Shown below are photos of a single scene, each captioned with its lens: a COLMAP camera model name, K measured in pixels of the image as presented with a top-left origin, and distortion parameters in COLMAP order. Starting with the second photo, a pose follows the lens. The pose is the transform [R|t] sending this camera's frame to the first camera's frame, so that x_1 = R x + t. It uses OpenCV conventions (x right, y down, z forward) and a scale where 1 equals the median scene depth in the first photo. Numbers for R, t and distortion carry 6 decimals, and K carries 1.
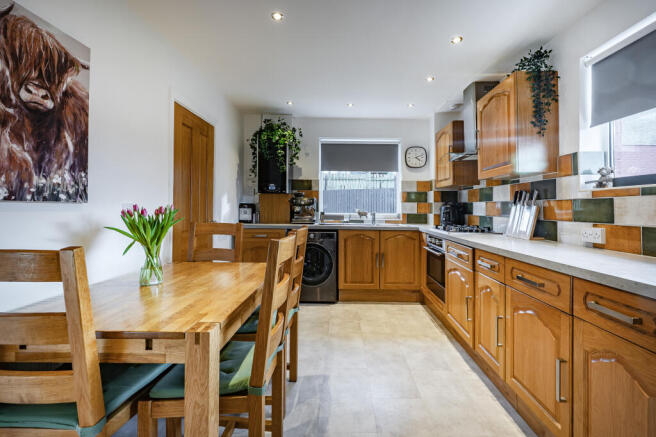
lens RADIAL K [[301.7, 0, 329.2], [0, 301.7, 185.9], [0, 0, 1]] dist [0.000373, 0.001266]
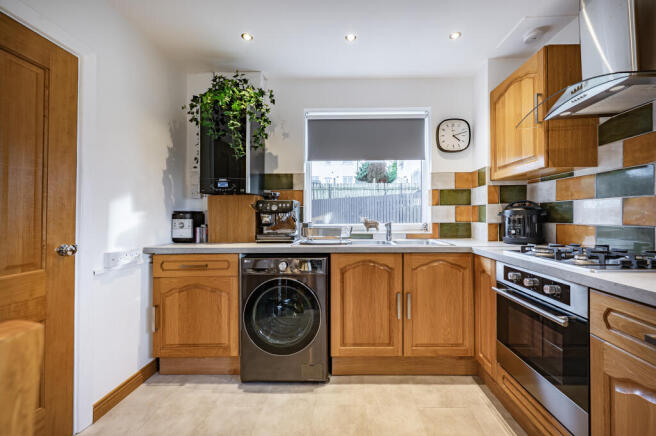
lens RADIAL K [[260.4, 0, 347.6], [0, 260.4, 223.7], [0, 0, 1]] dist [0.001306, -0.000273]
pose [[0.999247, -0.017064, 0.034857, 0.049585], [0.013685, 0.995385, 0.094982, 0.045444], [-0.036317, -0.094434, 0.994868, 0.545645]]
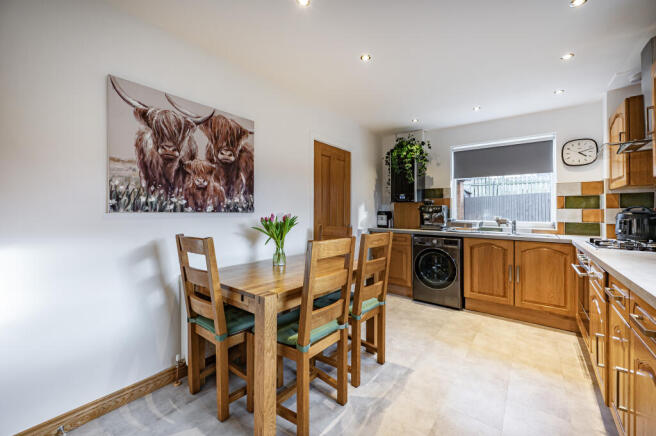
lens RADIAL K [[260.4, 0, 323.0], [0, 260.4, 194.7], [0, 0, 1]] dist [0.001306, -0.000273]
pose [[0.791762, -0.044032, -0.609241, 0.205919], [0.044109, 0.998916, -0.014871, -0.002973], [0.609235, -0.015099, 0.792846, 0.039850]]
